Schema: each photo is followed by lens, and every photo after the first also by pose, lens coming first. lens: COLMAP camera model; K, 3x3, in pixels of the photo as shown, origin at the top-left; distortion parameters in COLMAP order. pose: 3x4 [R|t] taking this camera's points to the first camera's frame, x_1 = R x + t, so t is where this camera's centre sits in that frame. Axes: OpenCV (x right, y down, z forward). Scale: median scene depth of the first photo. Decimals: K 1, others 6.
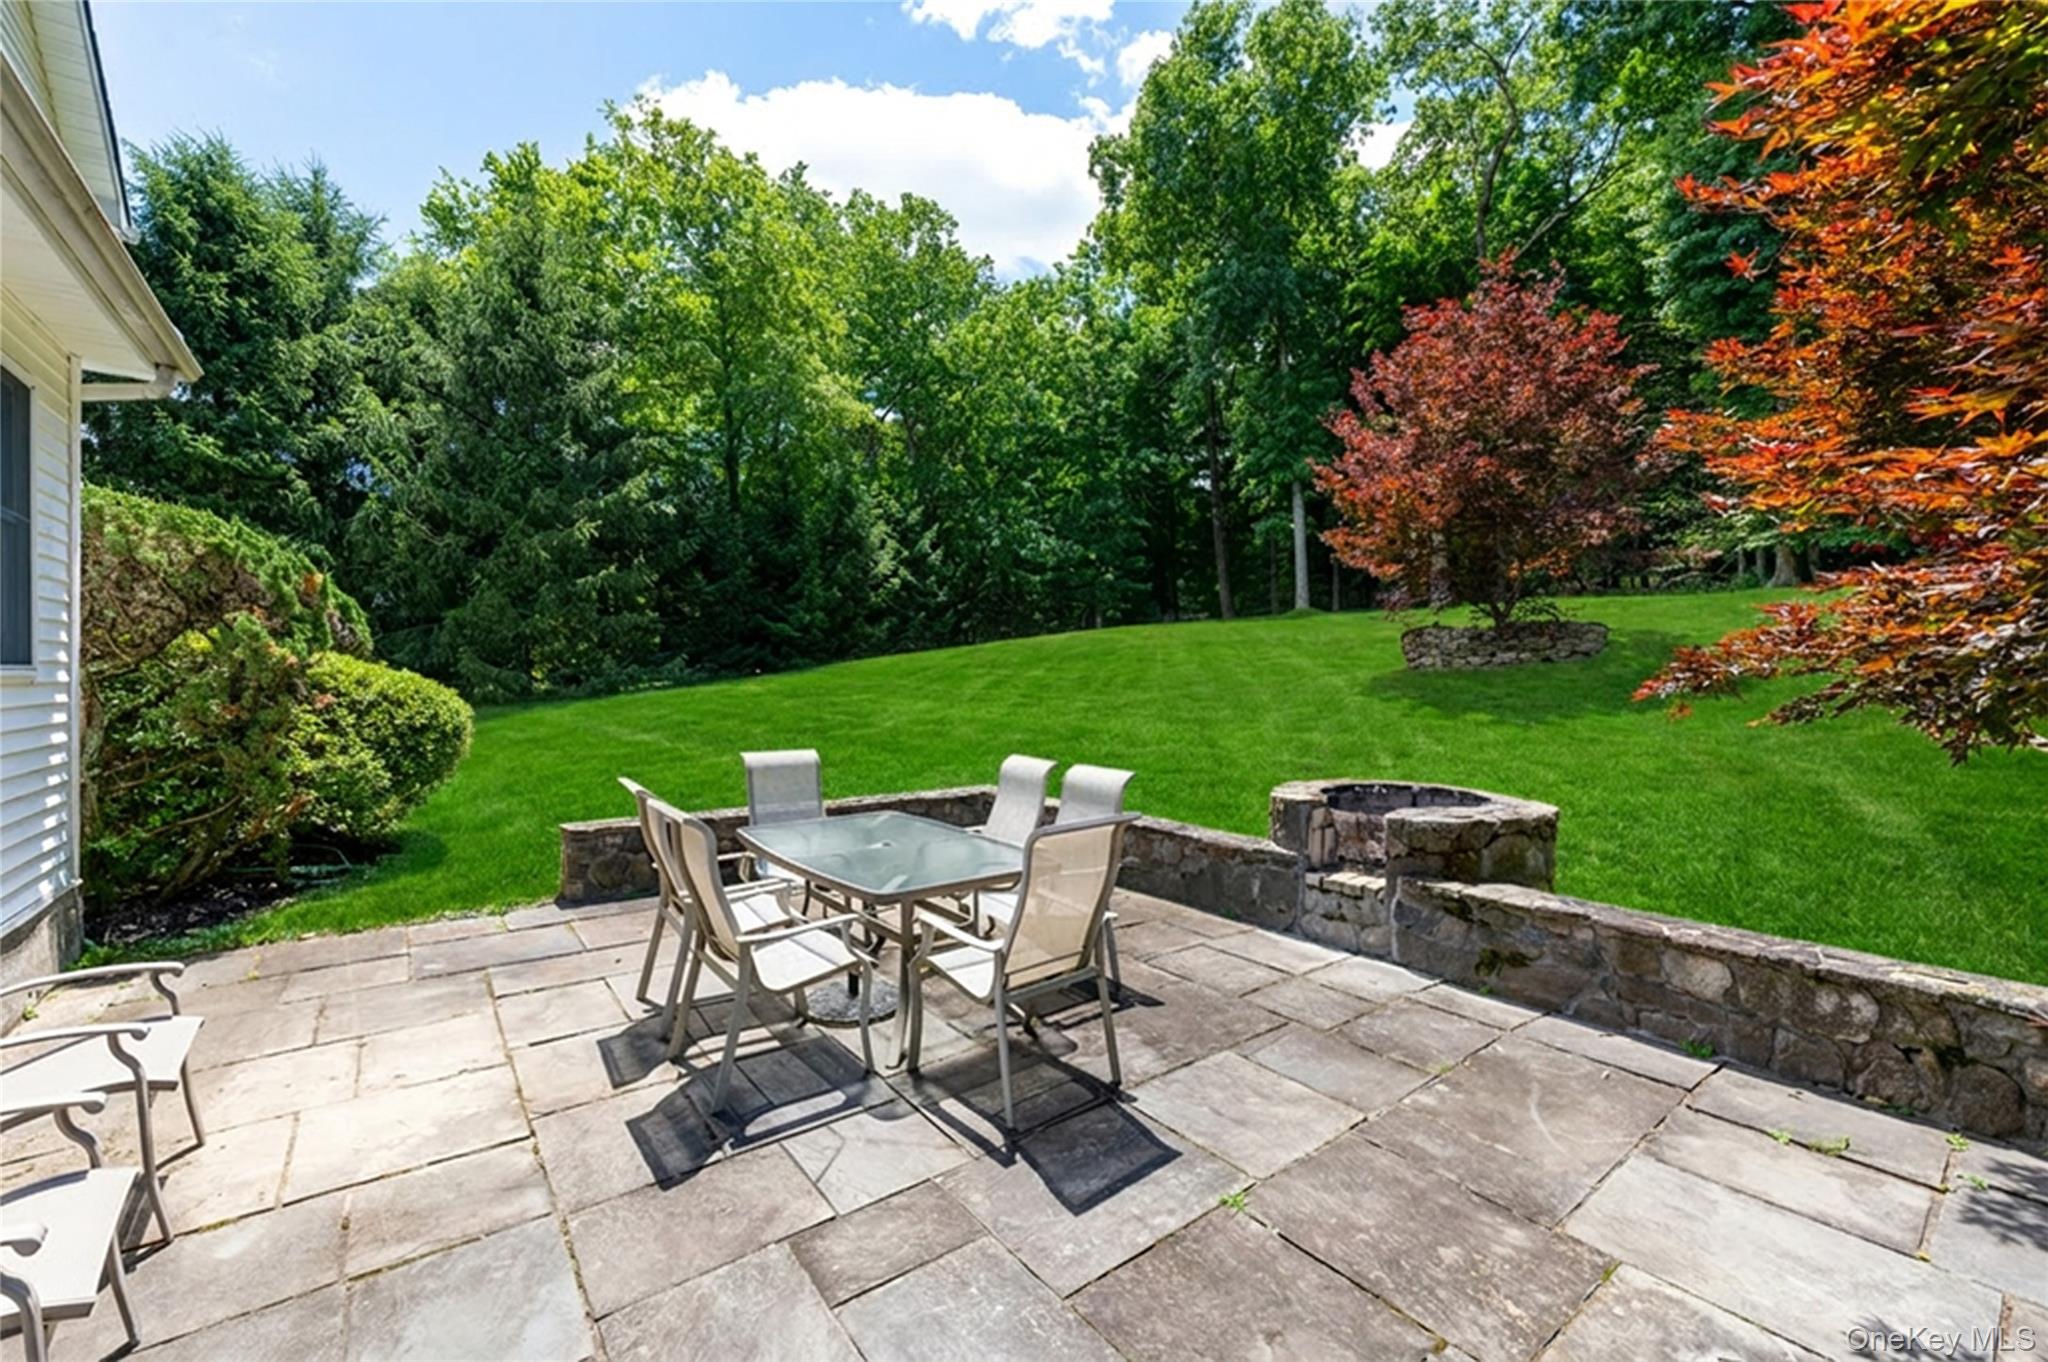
lens RADIAL K [[843.5, 0, 1020.7], [0, 843.5, 697.0], [0, 0, 1]] dist [-0.000105, -0.000253]
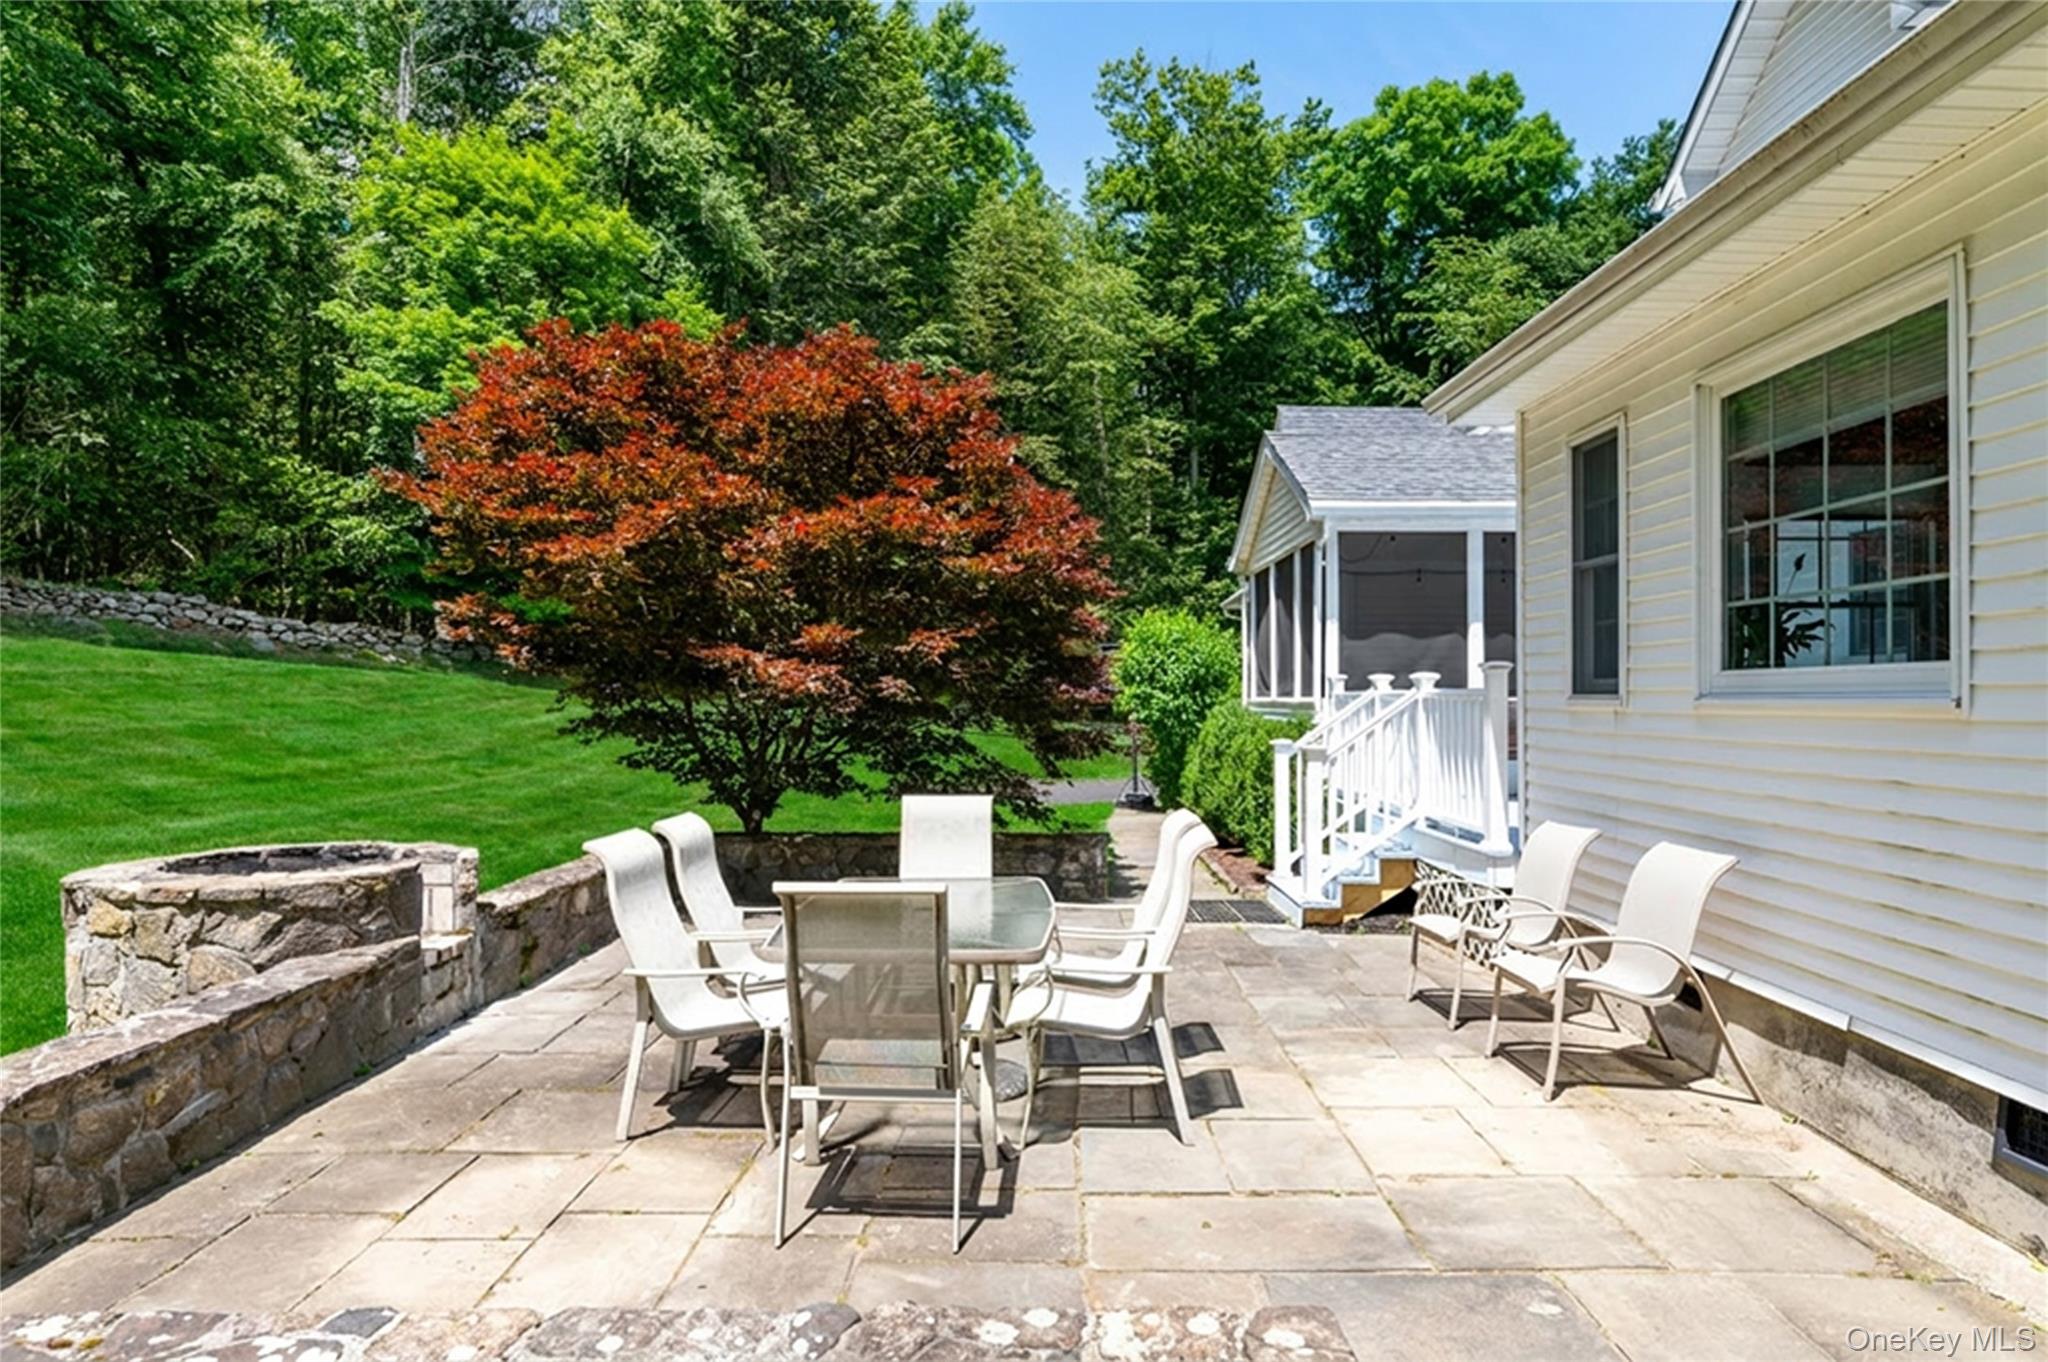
lens RADIAL K [[1167.3, 0, 1024.0], [0, 1167.3, 681.0], [0, 0, 1]] dist [0.002521, -0.000201]
pose [[-0.791269, 0.006320, 0.611436, -1.178546], [0.016492, 0.999803, 0.011008, -0.076365], [-0.611246, 0.018794, -0.791218, 2.309027]]
